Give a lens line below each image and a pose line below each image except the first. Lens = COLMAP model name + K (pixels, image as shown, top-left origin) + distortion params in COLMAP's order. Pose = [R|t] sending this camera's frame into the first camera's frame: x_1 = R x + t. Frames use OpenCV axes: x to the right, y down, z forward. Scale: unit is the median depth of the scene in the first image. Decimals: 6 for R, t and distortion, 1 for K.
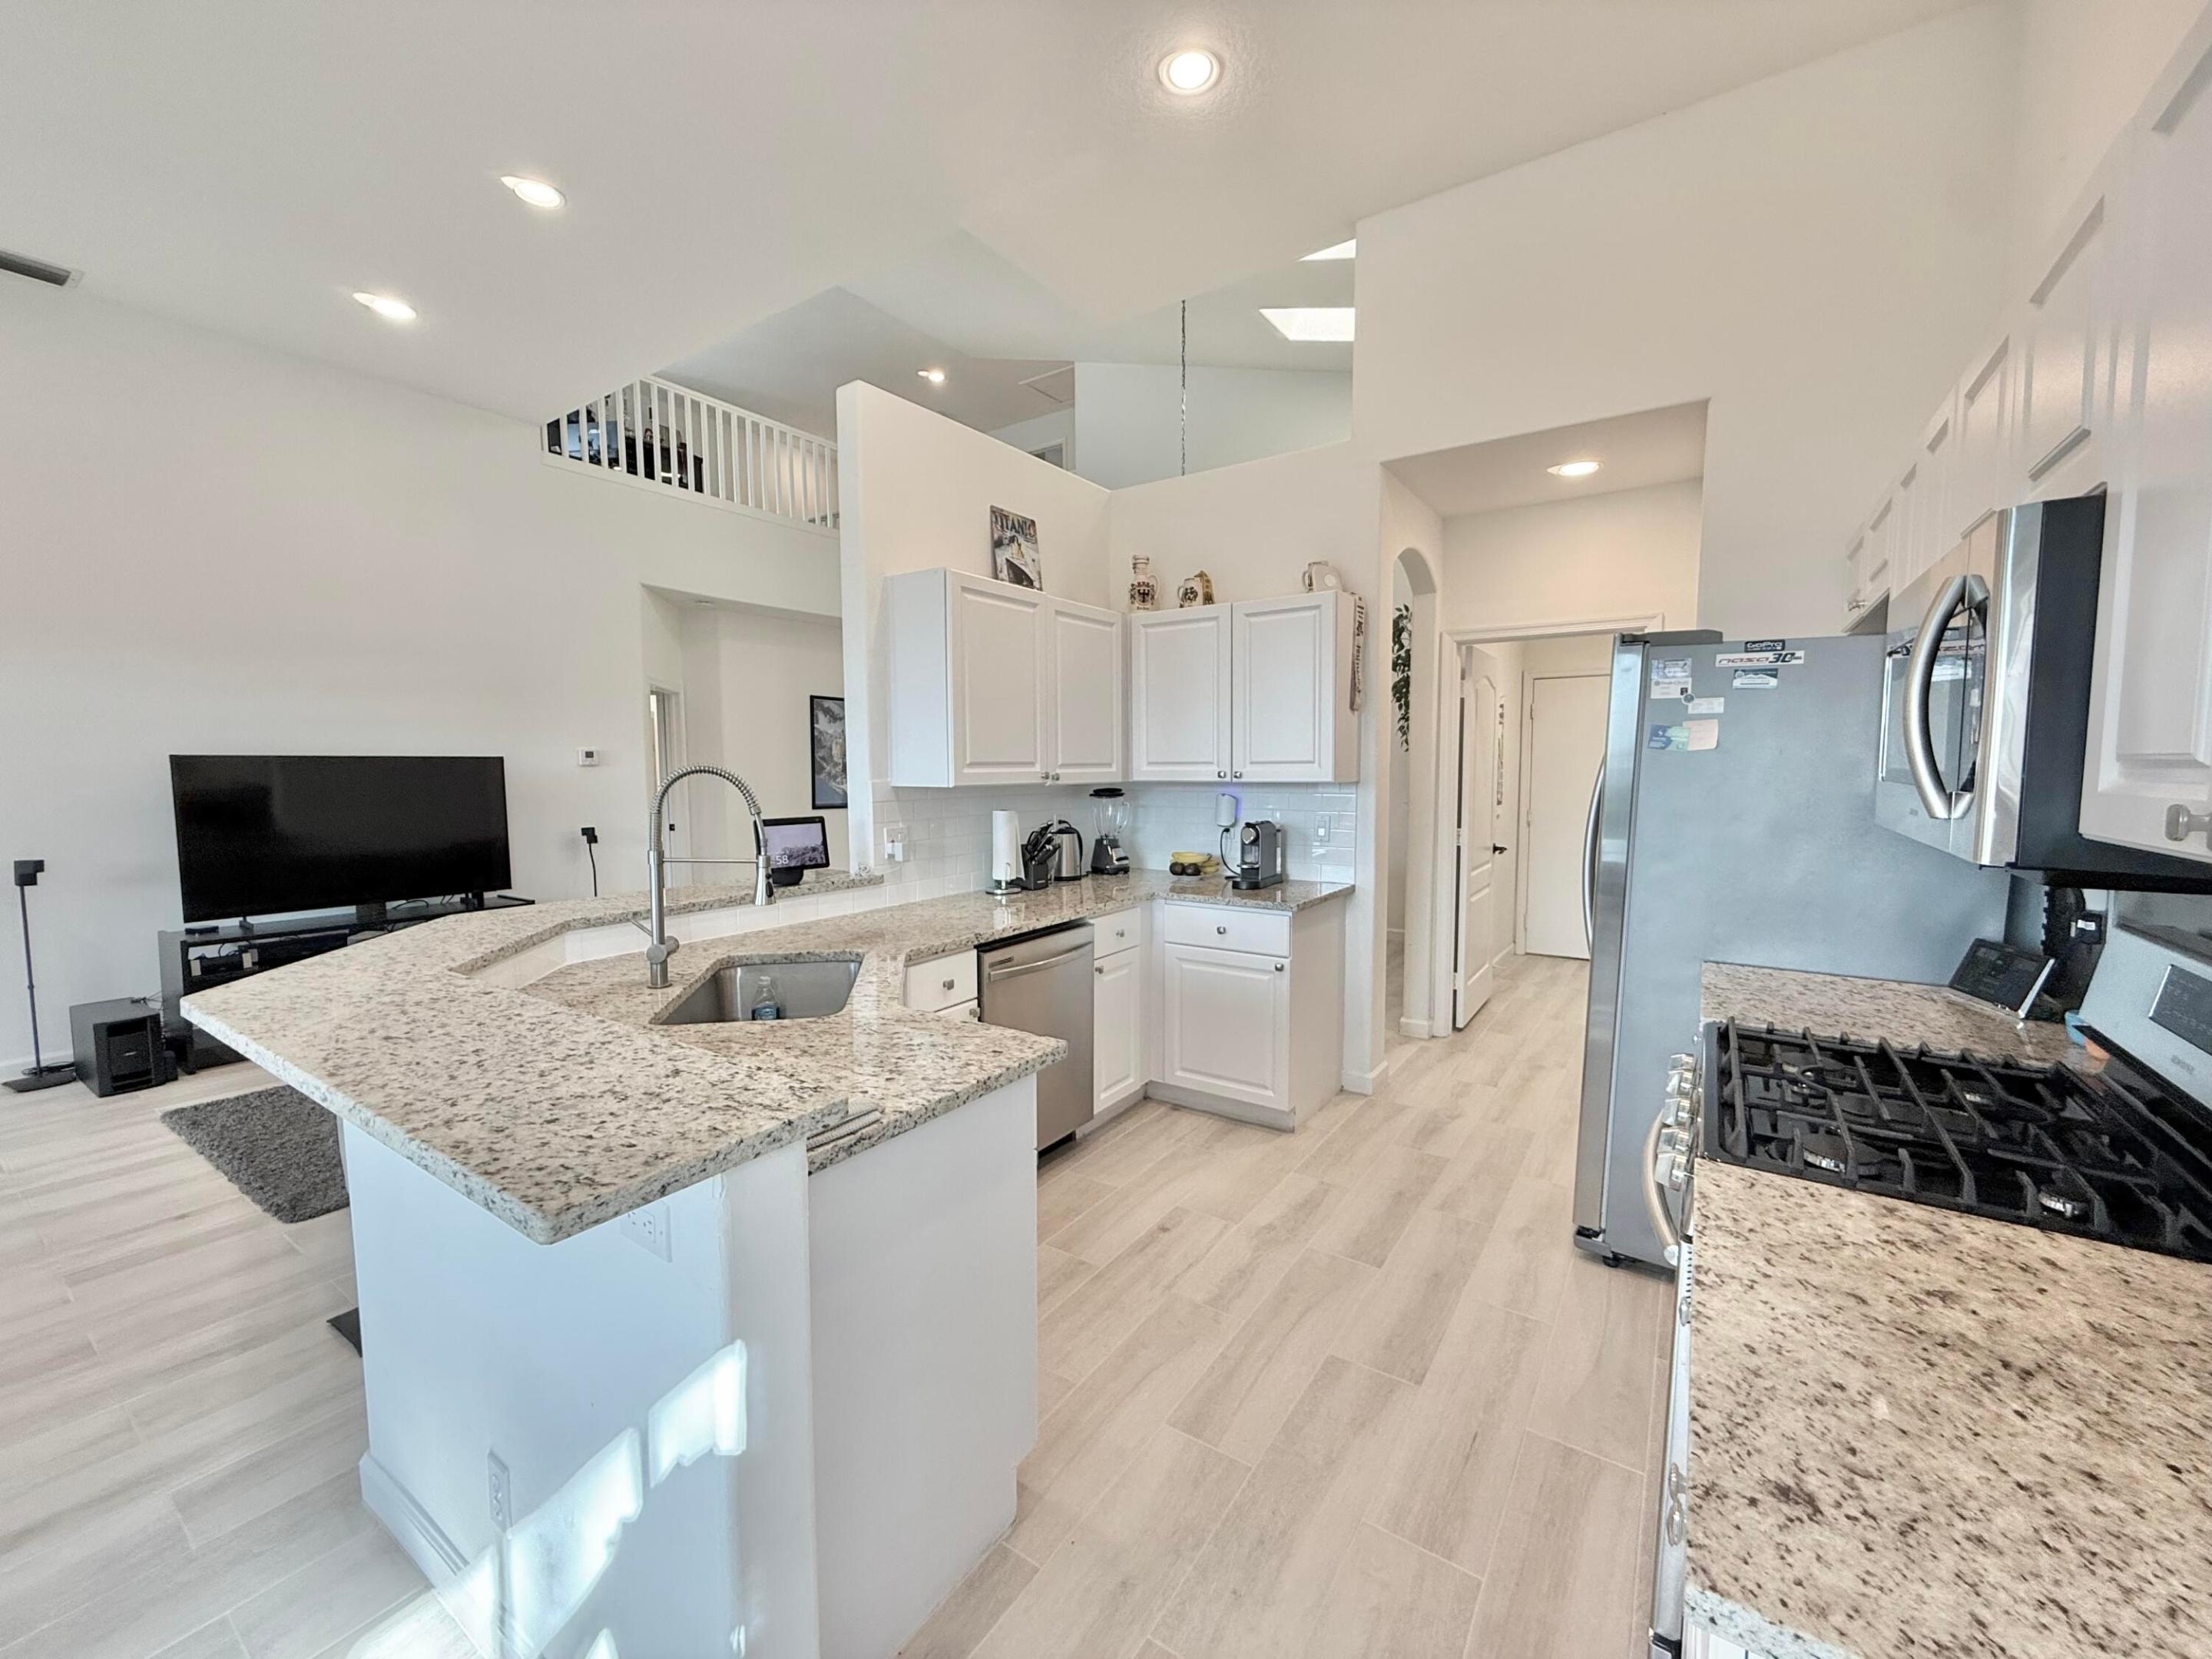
lens RADIAL K [[882.9, 0, 1100.7], [0, 882.9, 829.1], [0, 0, 1]] dist [-0.000372, -0.000216]
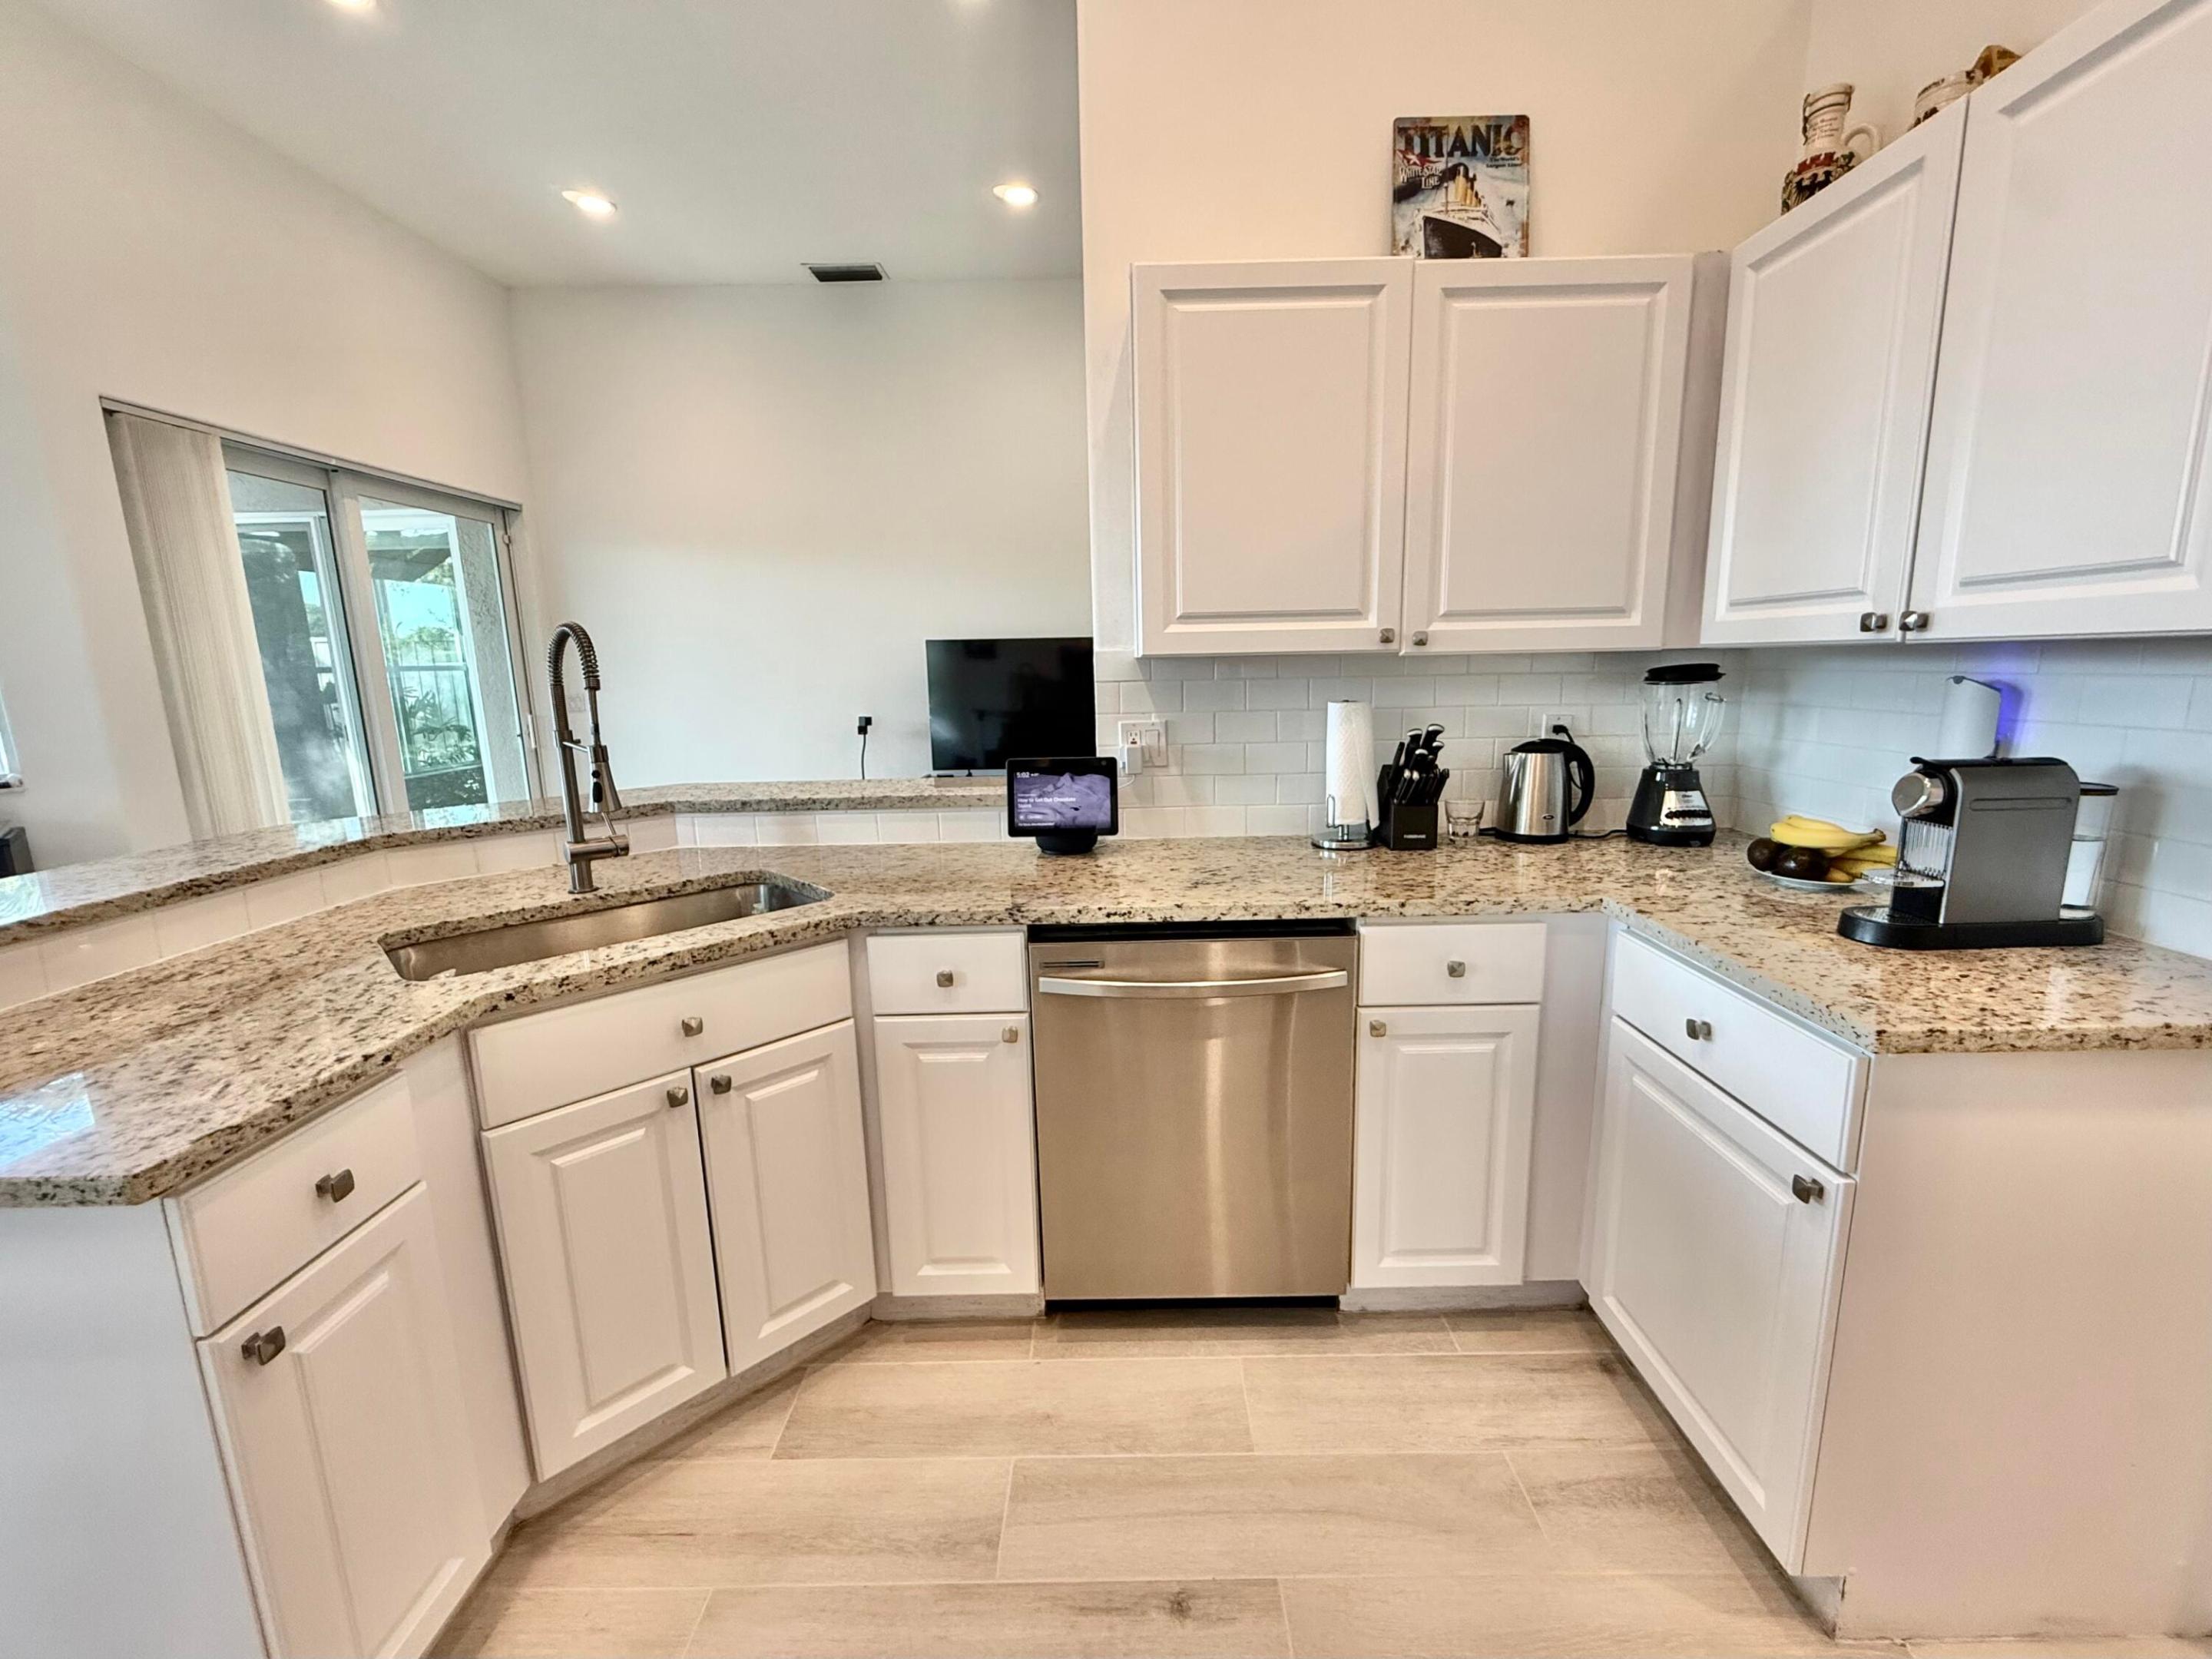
lens RADIAL K [[920.0, 0, 1119.4], [0, 920.0, 831.0], [0, 0, 1]] dist [0.000218, 0.000071]
pose [[0.563281, 0.144768, -0.813484, 0.289368], [-0.044346, 0.988409, 0.145191, -0.017704], [0.825074, -0.045708, 0.563172, 0.528090]]
